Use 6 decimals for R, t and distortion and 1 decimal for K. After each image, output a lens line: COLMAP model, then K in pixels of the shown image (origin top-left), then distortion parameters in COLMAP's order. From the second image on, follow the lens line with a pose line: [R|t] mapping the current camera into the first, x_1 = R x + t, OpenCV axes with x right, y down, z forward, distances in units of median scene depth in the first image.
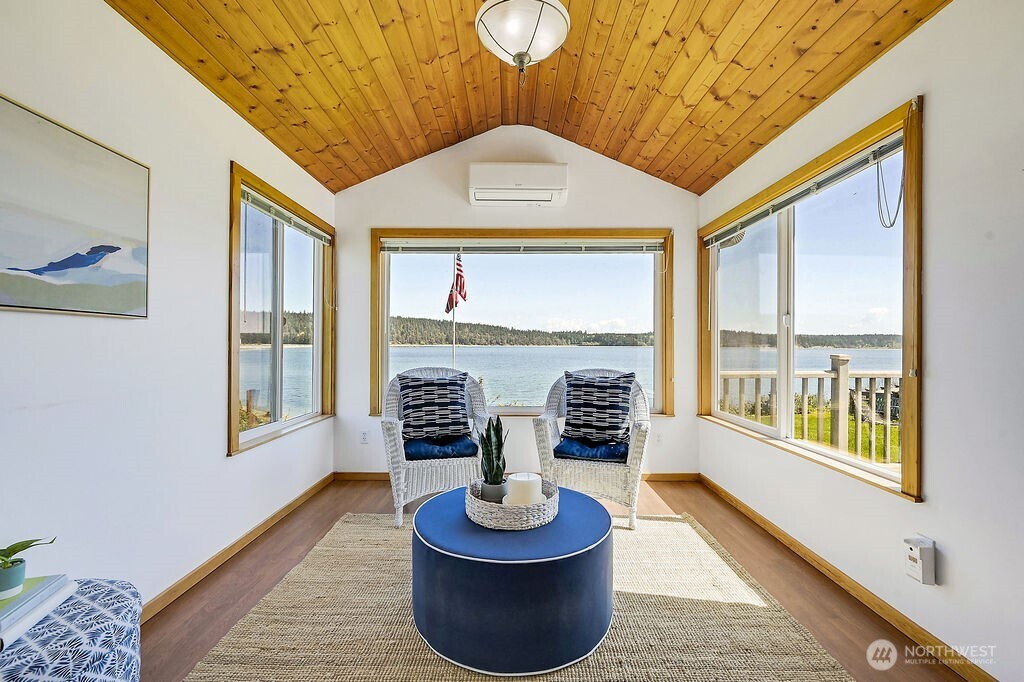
lens RADIAL K [[416.9, 0, 515.9], [0, 416.9, 342.7], [0, 0, 1]] dist [-0.003561, 0.000603]
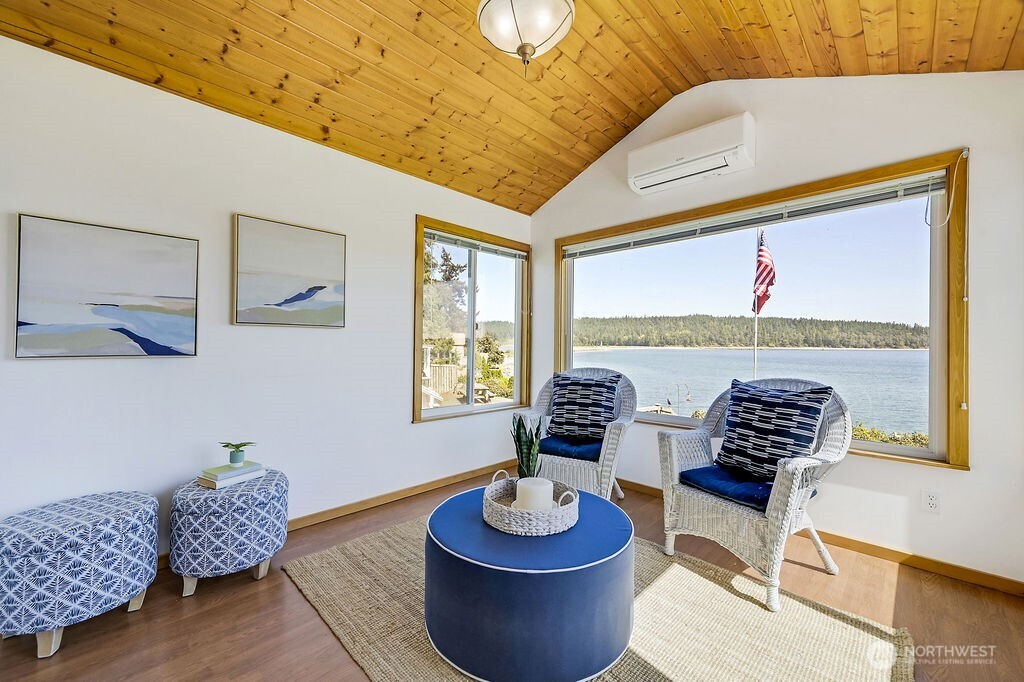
lens RADIAL K [[416.9, 0, 513.0], [0, 416.9, 339.3], [0, 0, 1]] dist [-0.003561, 0.000603]
pose [[0.710432, -0.008578, -0.703714, 0.411349], [-0.001001, 0.999912, -0.013198, 0.004191], [0.703766, 0.010080, 0.710361, 0.174773]]
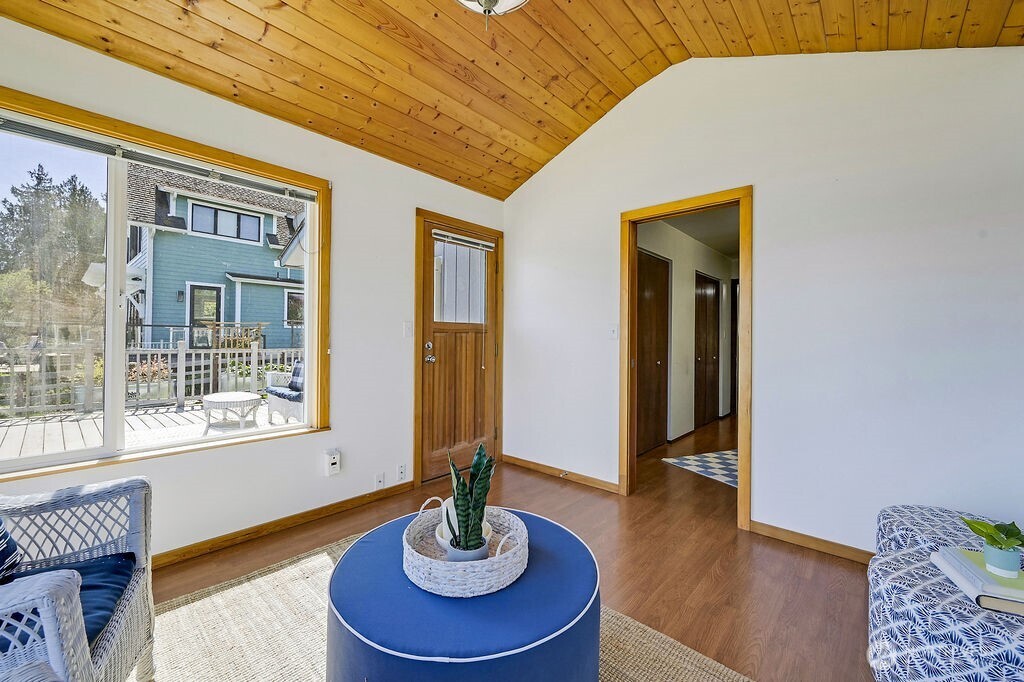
lens RADIAL K [[410.2, 0, 501.4], [0, 410.2, 336.1], [0, 0, 1]] dist [0.000257, -0.000368]
pose [[-0.730439, -0.012960, 0.682855, -0.352221], [-0.017482, 0.999847, 0.000276, 0.000918], [-0.682754, -0.011736, -0.730554, 0.960033]]
